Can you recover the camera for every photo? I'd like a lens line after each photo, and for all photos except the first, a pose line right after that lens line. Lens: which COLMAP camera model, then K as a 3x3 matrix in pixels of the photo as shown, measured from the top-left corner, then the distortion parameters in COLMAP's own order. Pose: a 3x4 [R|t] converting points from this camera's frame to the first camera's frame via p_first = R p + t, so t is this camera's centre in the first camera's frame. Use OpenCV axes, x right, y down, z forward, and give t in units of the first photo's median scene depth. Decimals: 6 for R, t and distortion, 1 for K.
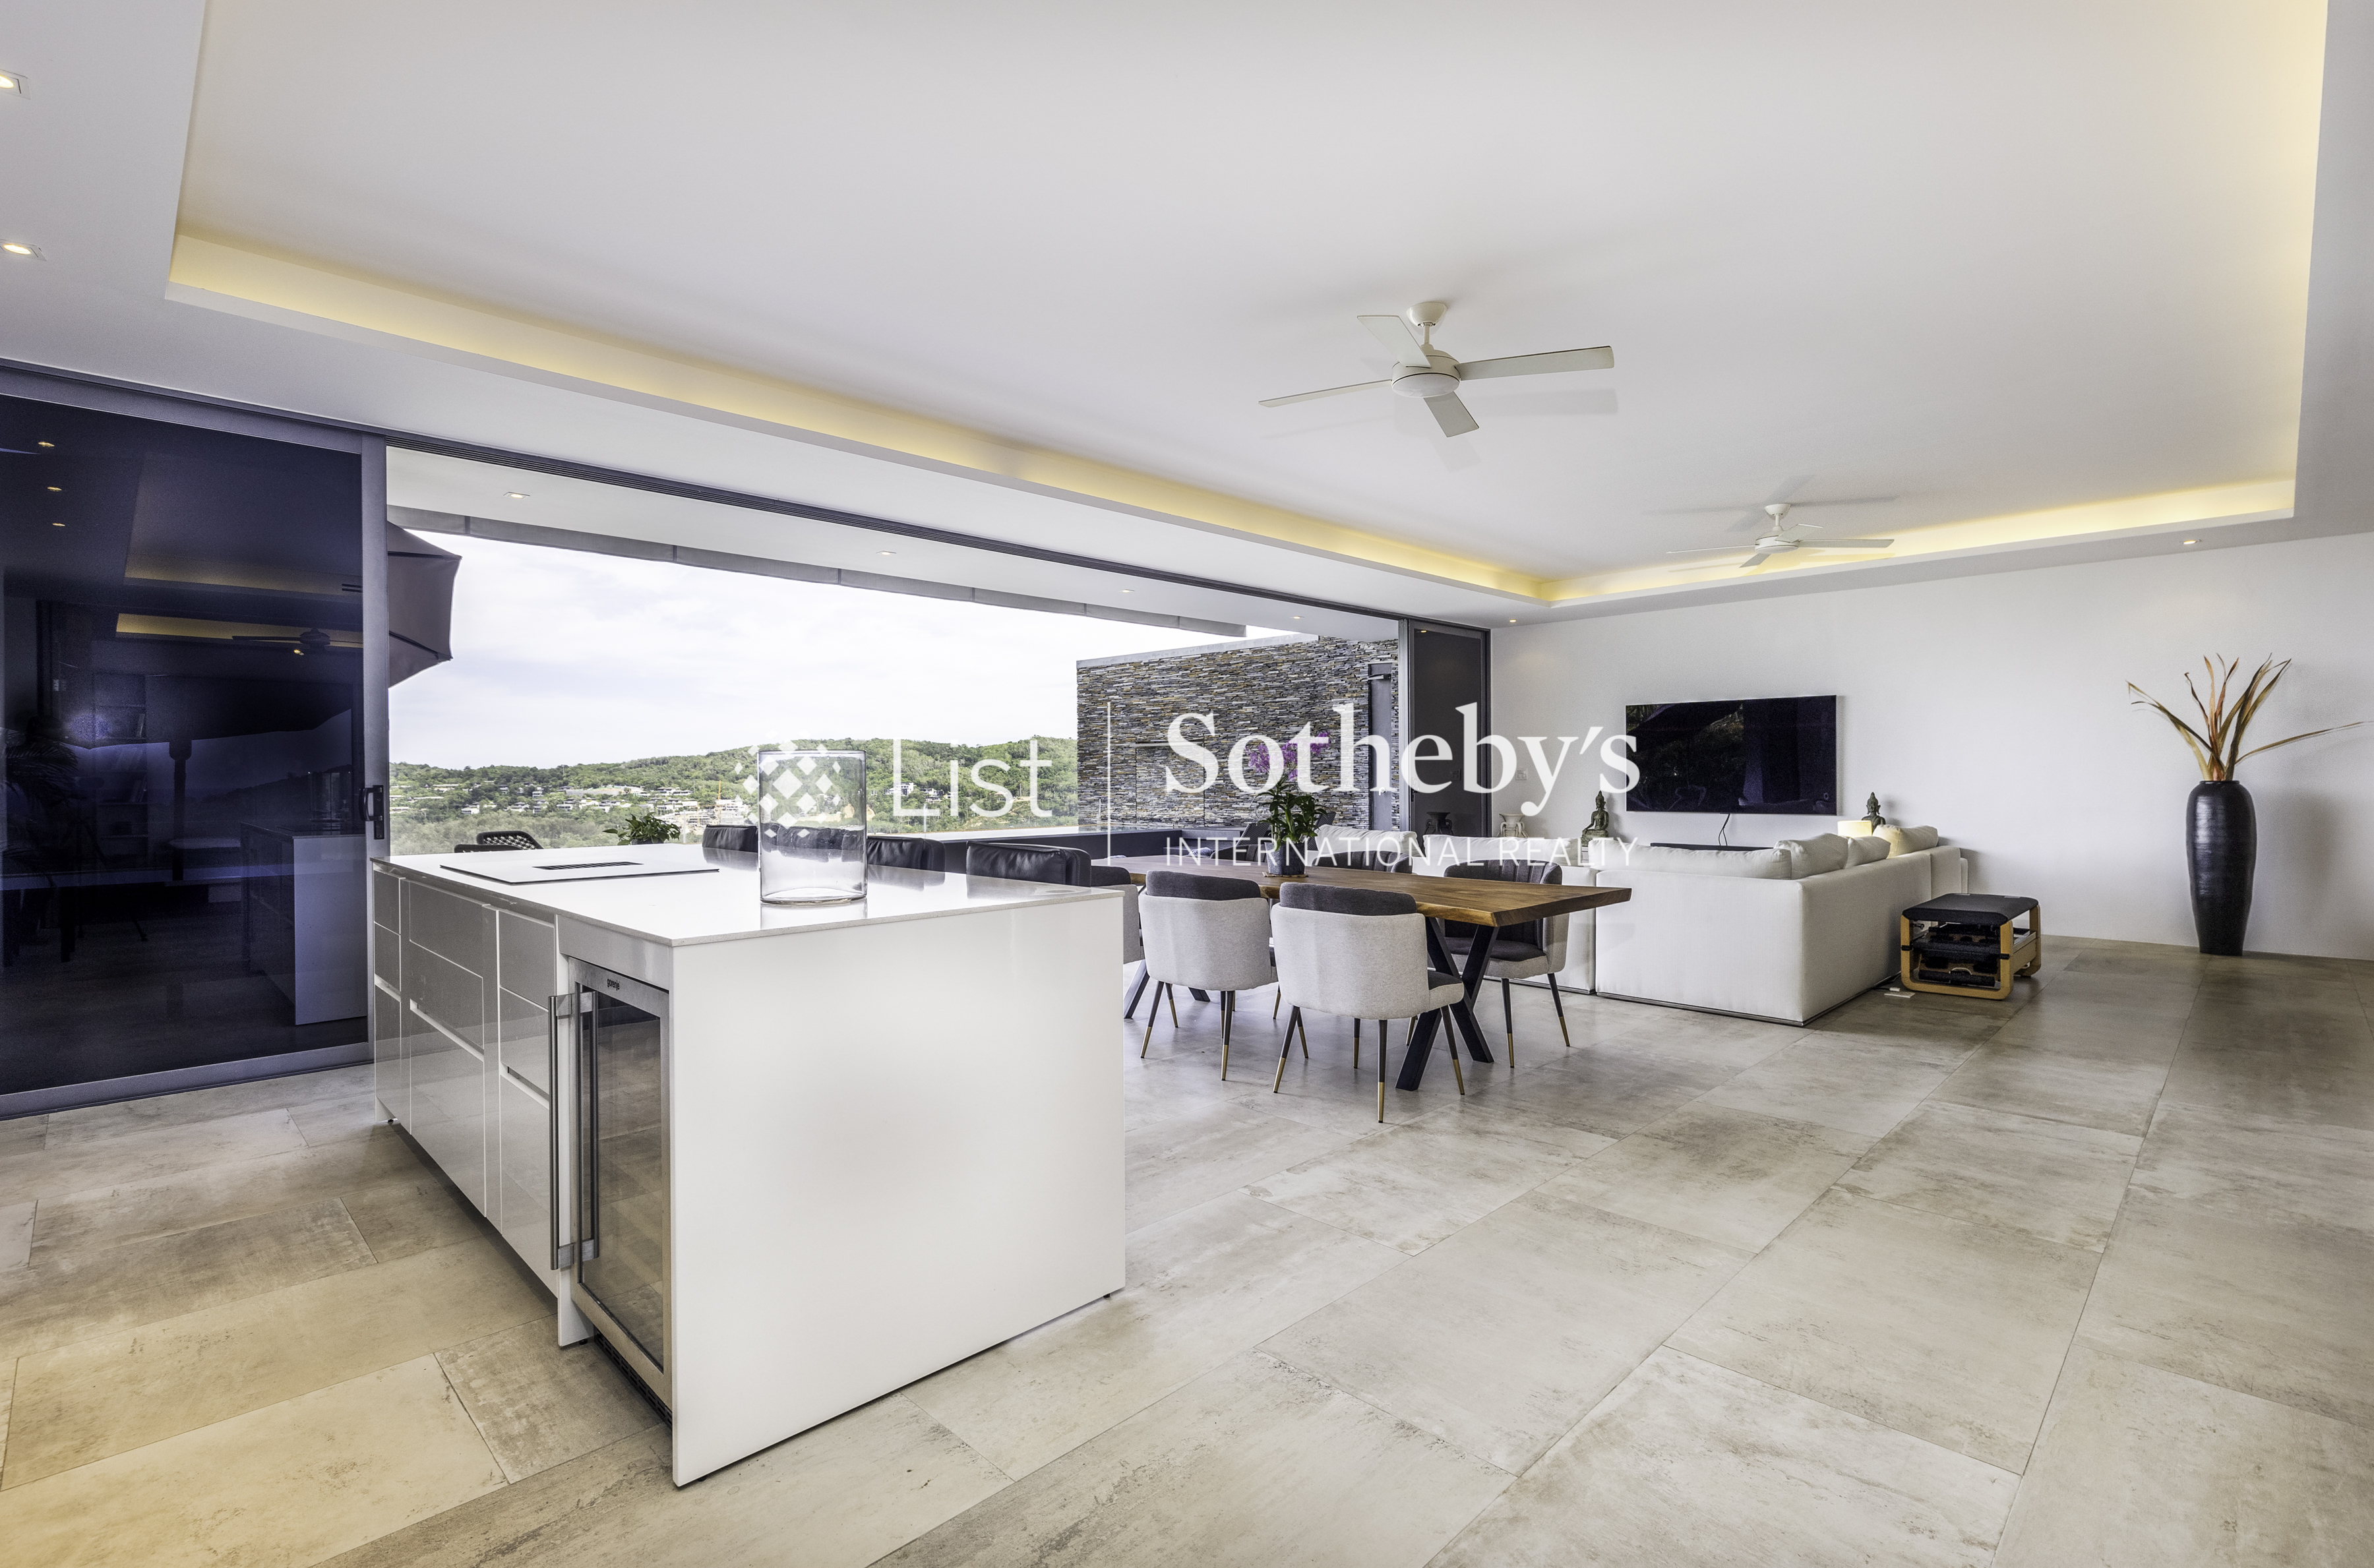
lens RADIAL K [[1076.2, 0, 1203.2], [0, 1076.2, 780.6], [0, 0, 1]] dist [0.014723, -0.009429]
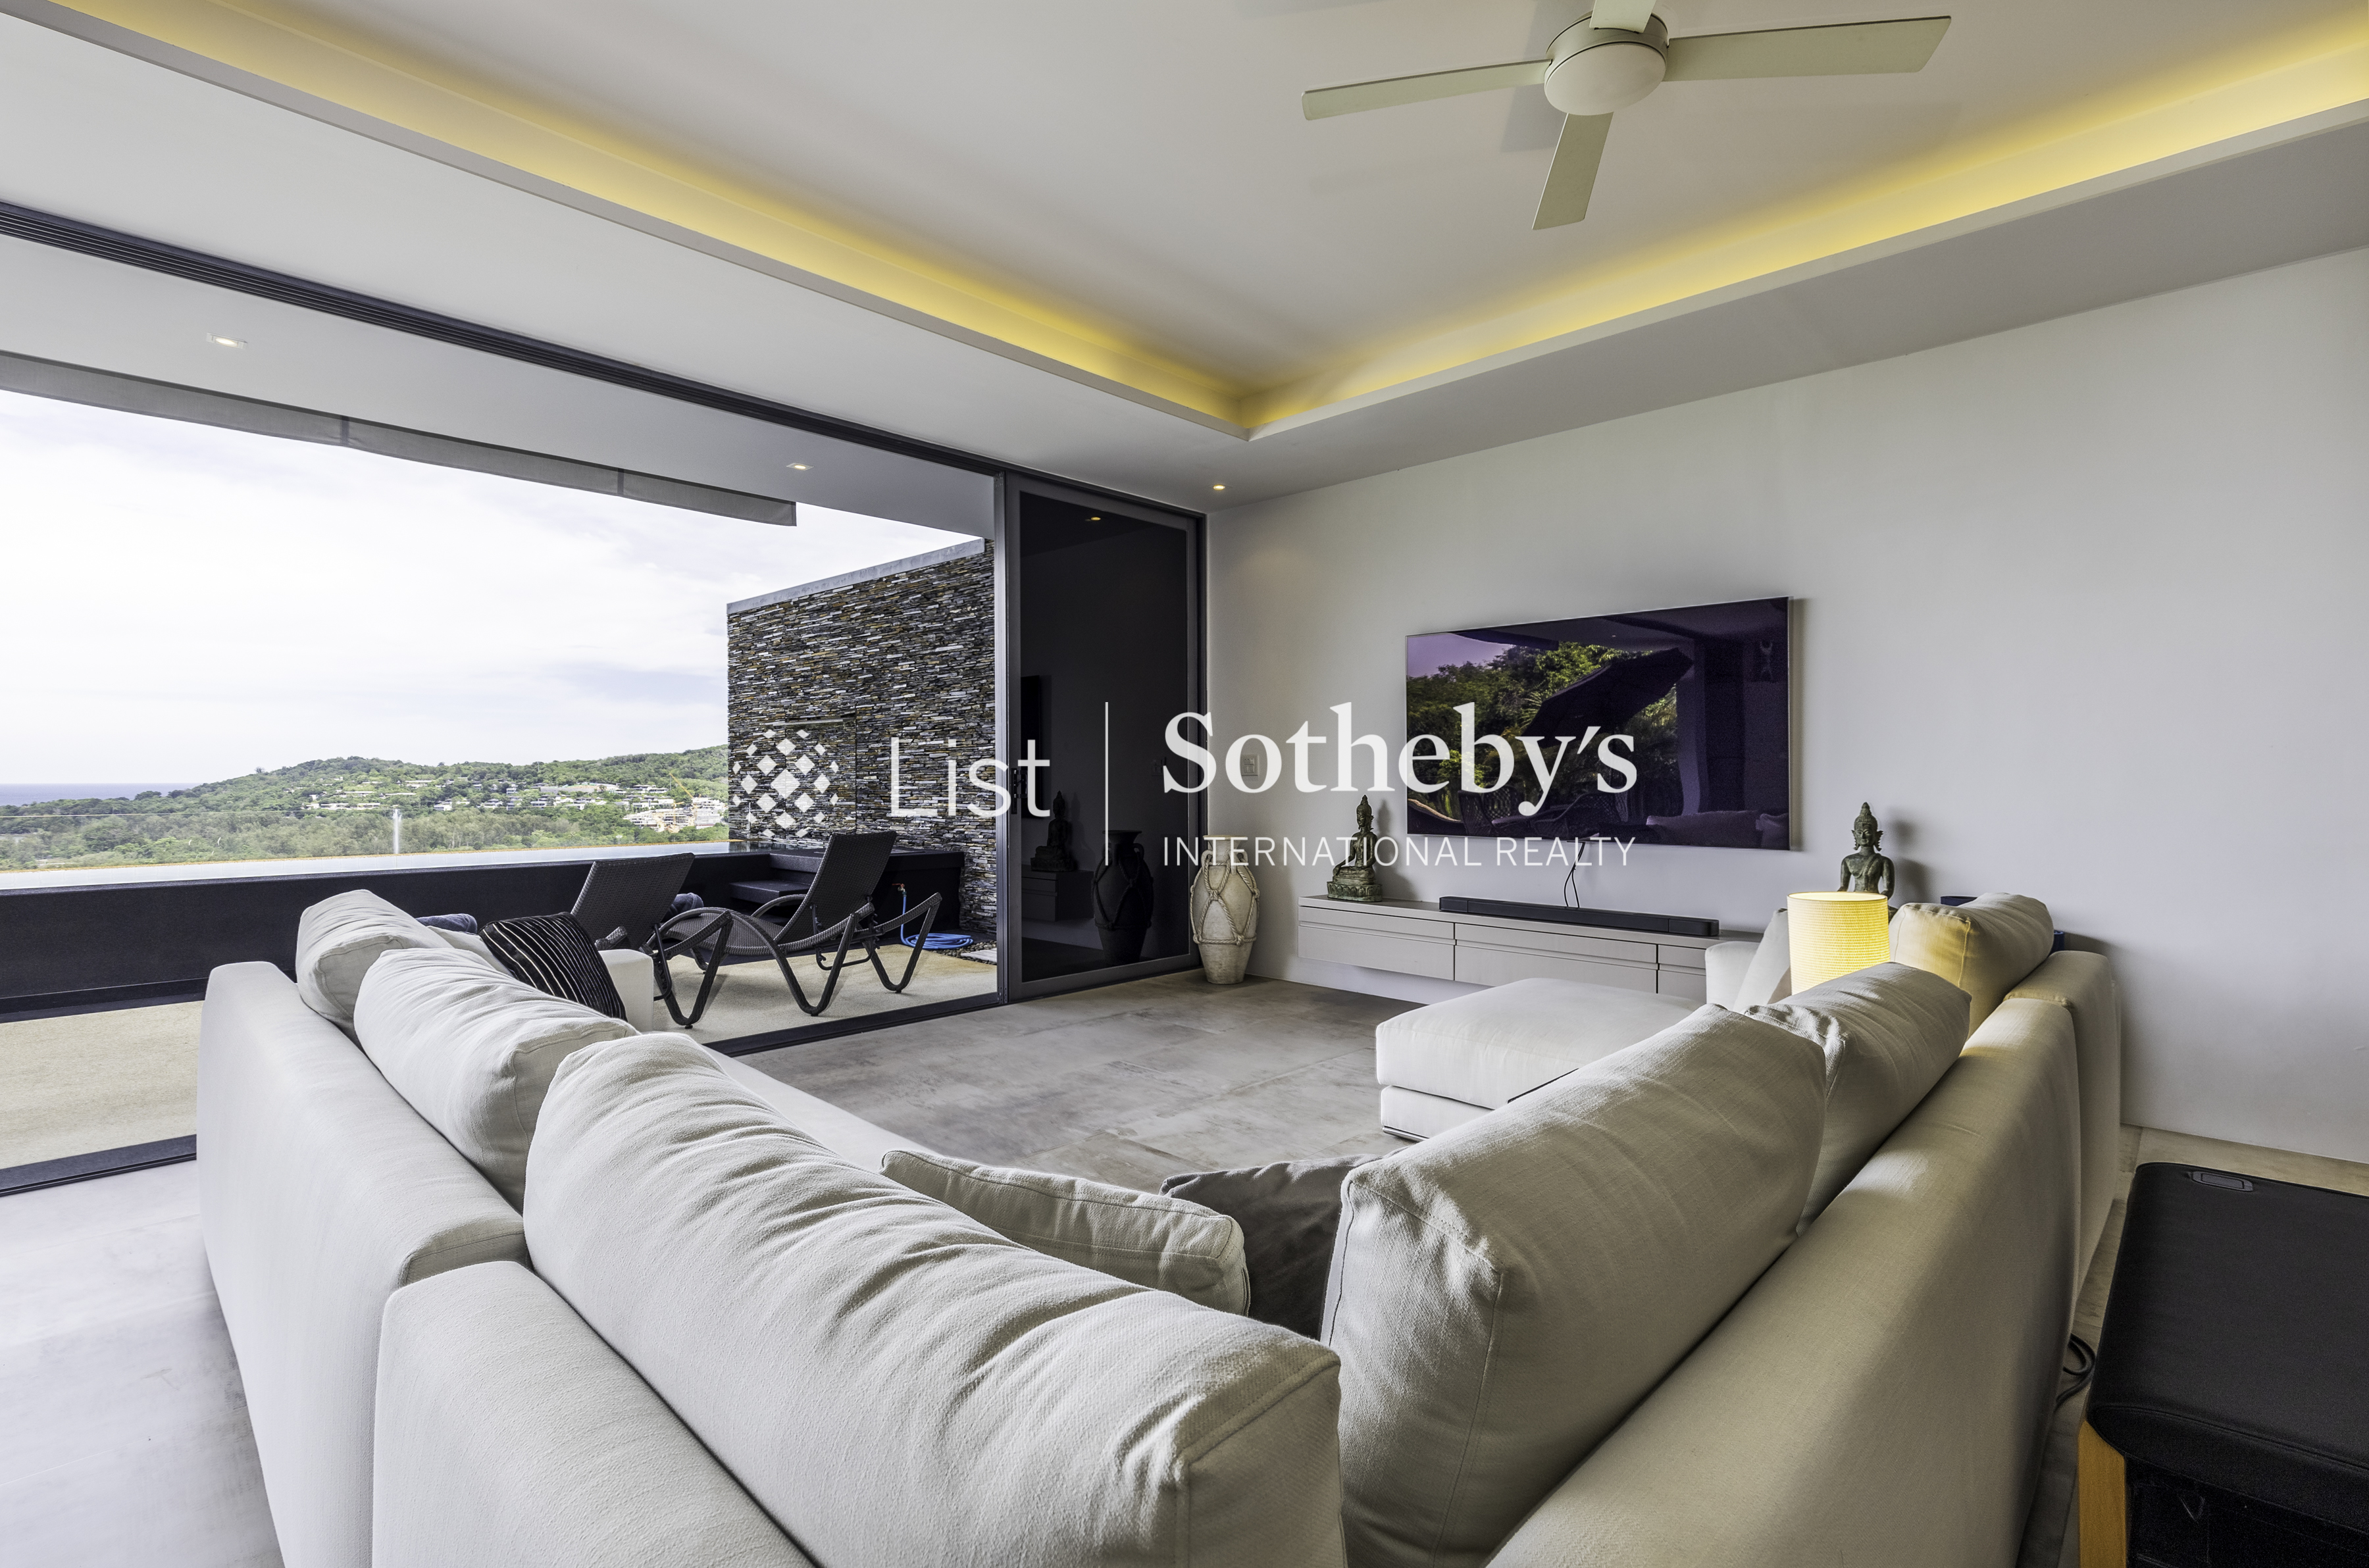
lens RADIAL K [[1073.9, 0, 1200.6], [0, 1073.9, 780.6], [0, 0, 1]] dist [0.014723, -0.009429]
pose [[0.999875, 0.005811, 0.014693, 0.292787], [-0.005802, 0.999983, -0.000676, 0.002917], [-0.014697, 0.000591, 0.999892, 0.485440]]
